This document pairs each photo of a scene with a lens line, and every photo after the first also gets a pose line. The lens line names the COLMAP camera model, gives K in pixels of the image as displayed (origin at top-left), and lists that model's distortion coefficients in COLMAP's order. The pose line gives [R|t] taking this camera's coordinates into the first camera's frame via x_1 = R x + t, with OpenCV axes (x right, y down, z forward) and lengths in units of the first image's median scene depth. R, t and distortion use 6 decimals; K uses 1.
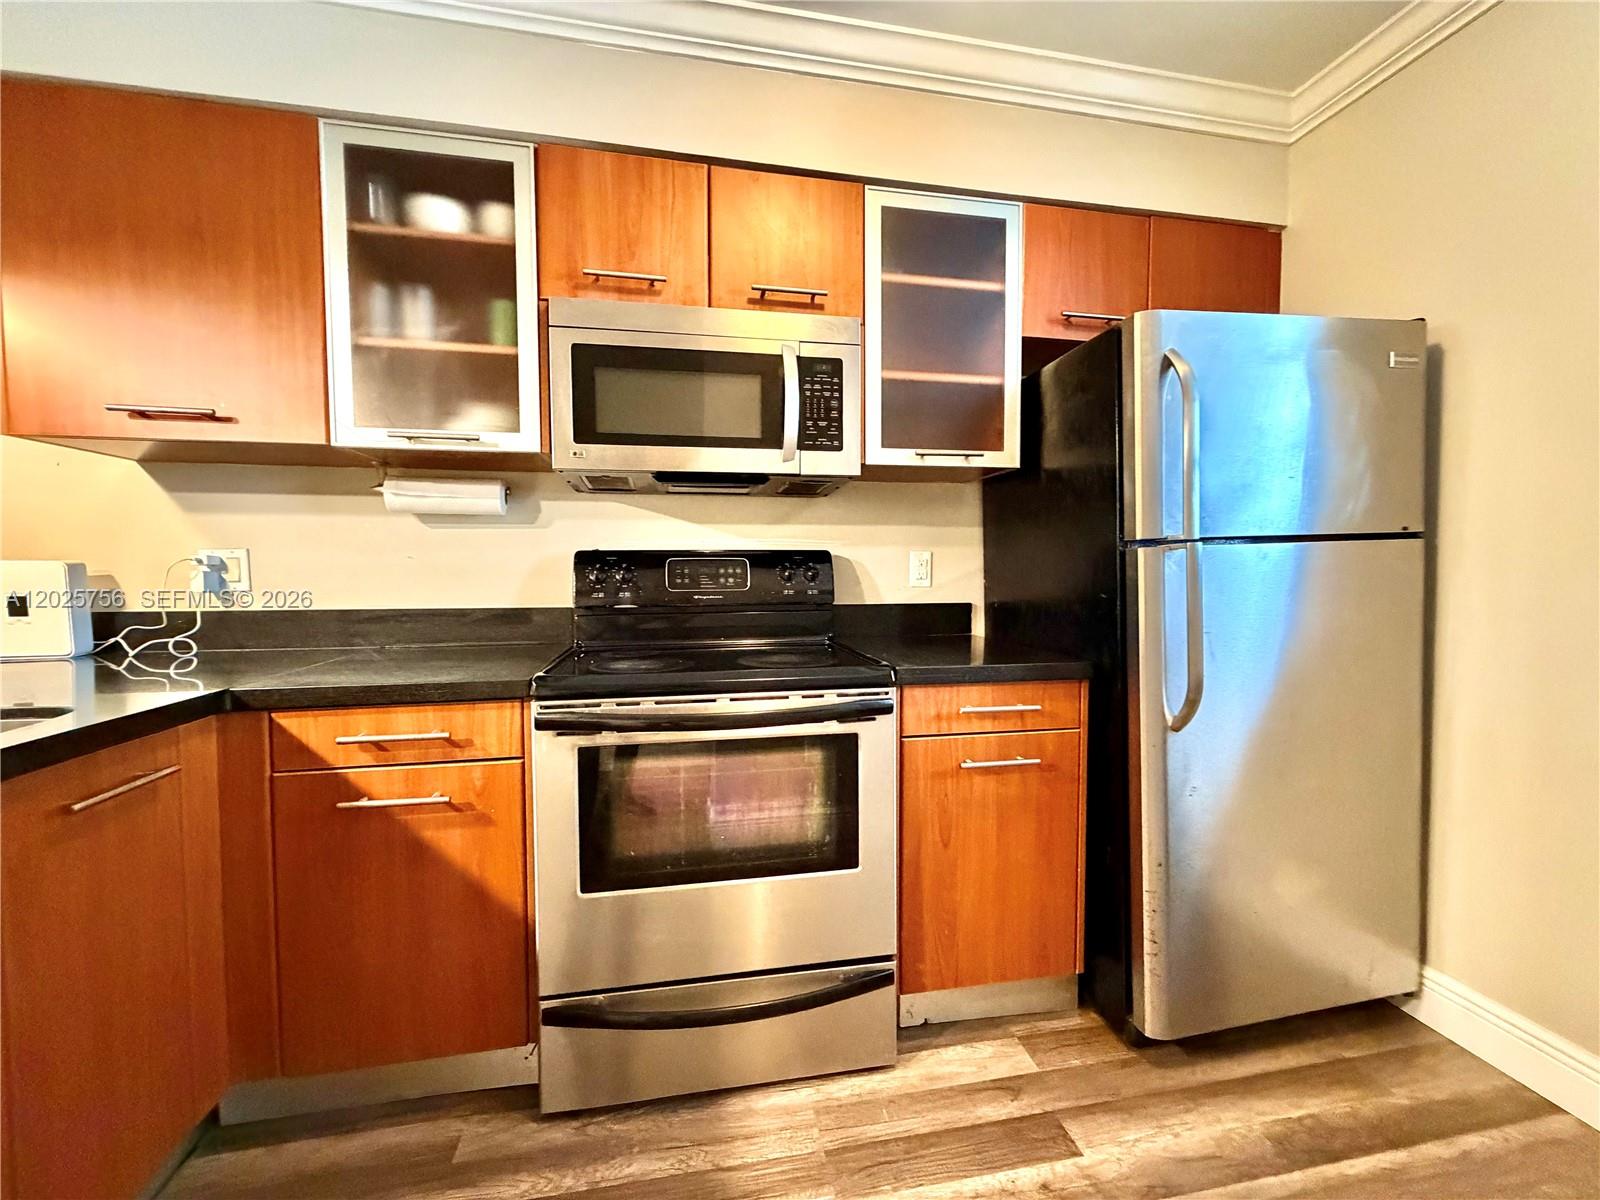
lens RADIAL K [[638.6, 0, 795.5], [0, 638.6, 602.4], [0, 0, 1]] dist [-0.001952, 0.000582]
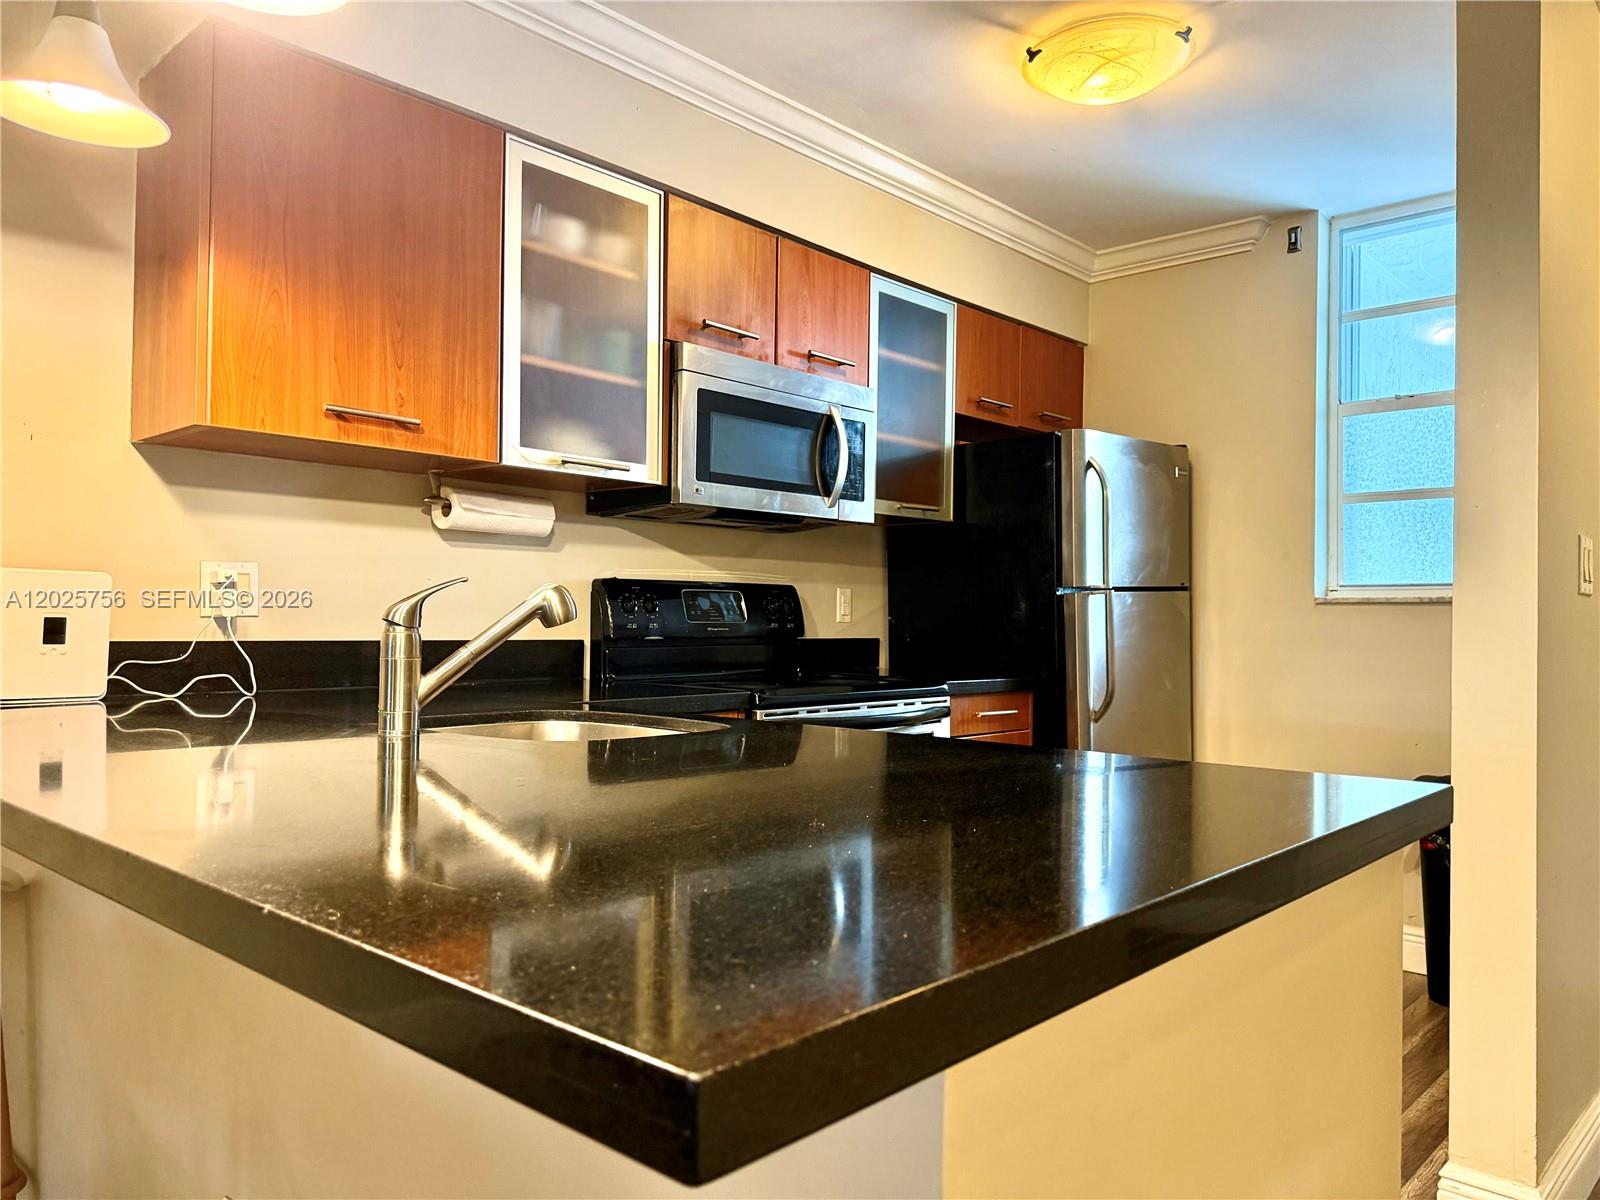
lens RADIAL K [[1128.8, 0, 808.1], [0, 1128.8, 606.8], [0, 0, 1]] dist [0.060409, -0.082279]
pose [[0.806895, 0.018378, 0.590409, -1.282341], [0.016342, 0.998439, -0.053412, 0.063736], [-0.590469, 0.052746, 0.805335, -0.603212]]
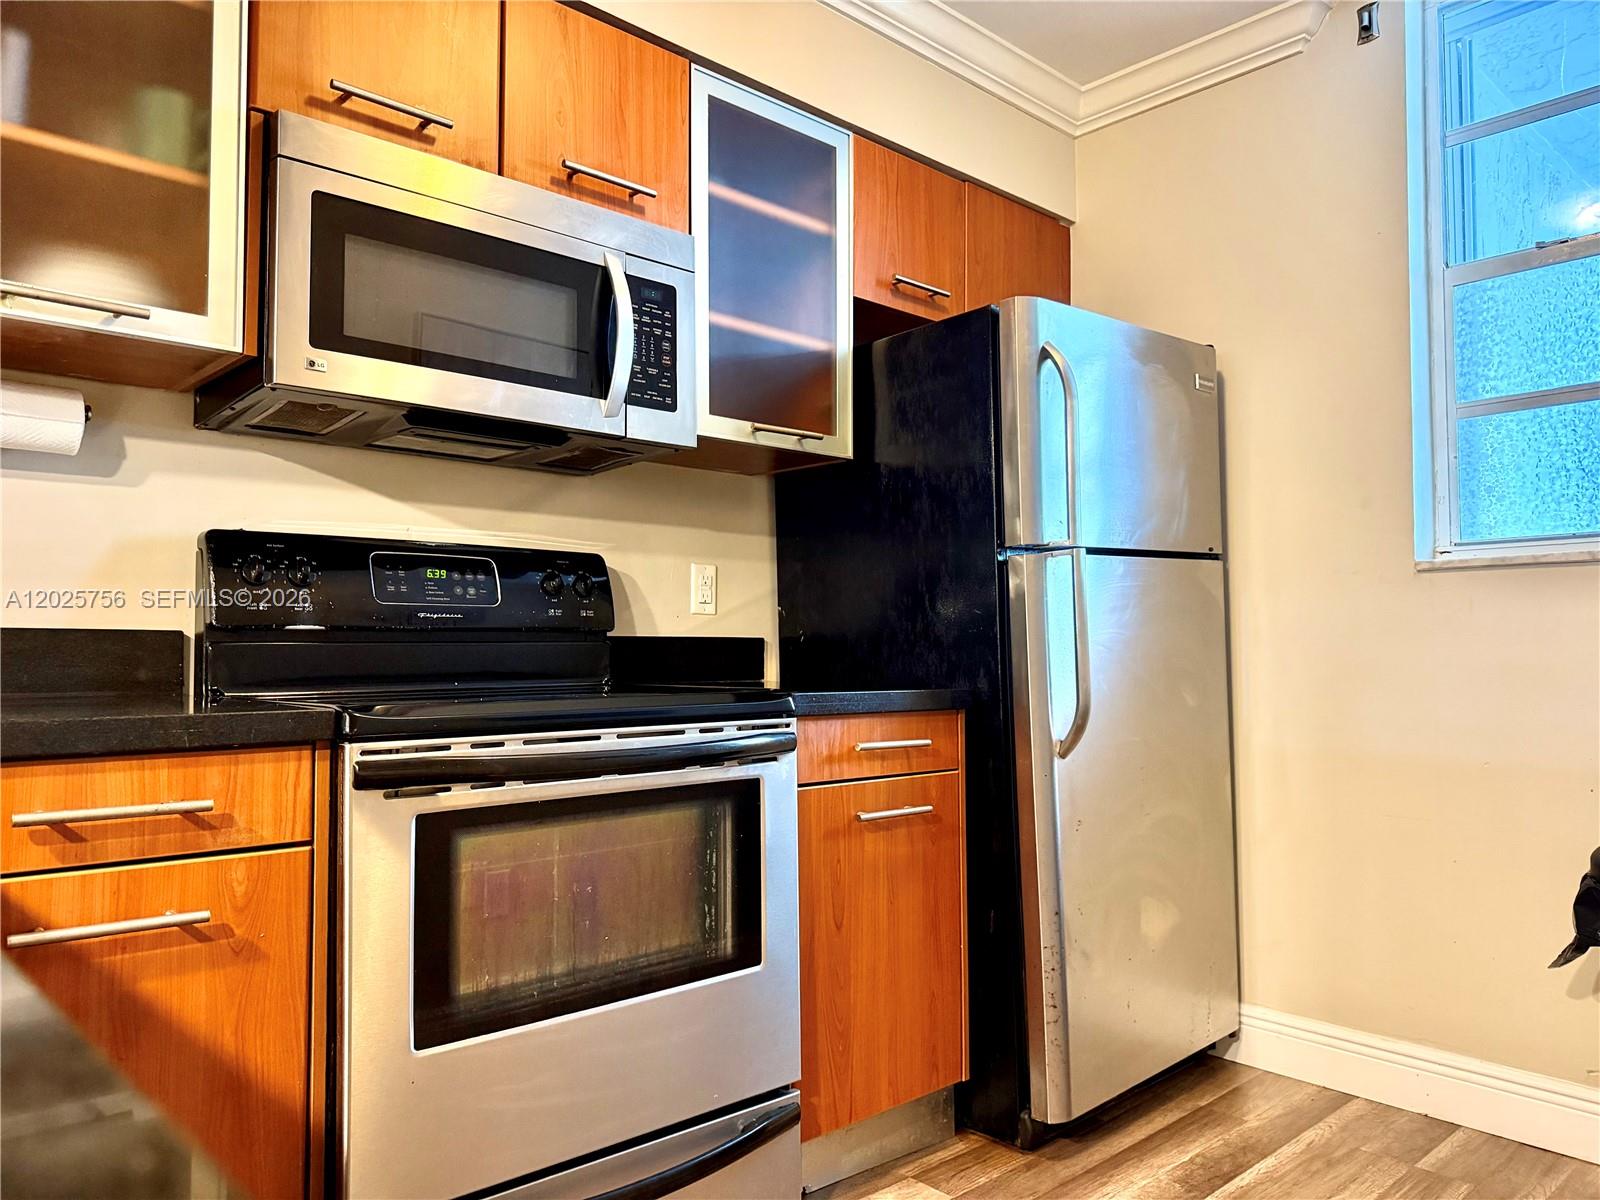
lens RADIAL K [[1128.8, 0, 802.3], [0, 1128.8, 617.3], [0, 0, 1]] dist [0.060409, -0.082279]
pose [[0.848784, 0.017041, 0.528465, -0.513005], [0.026722, 0.996821, -0.075061, 0.104029], [-0.528064, 0.077832, 0.845631, -0.157188]]
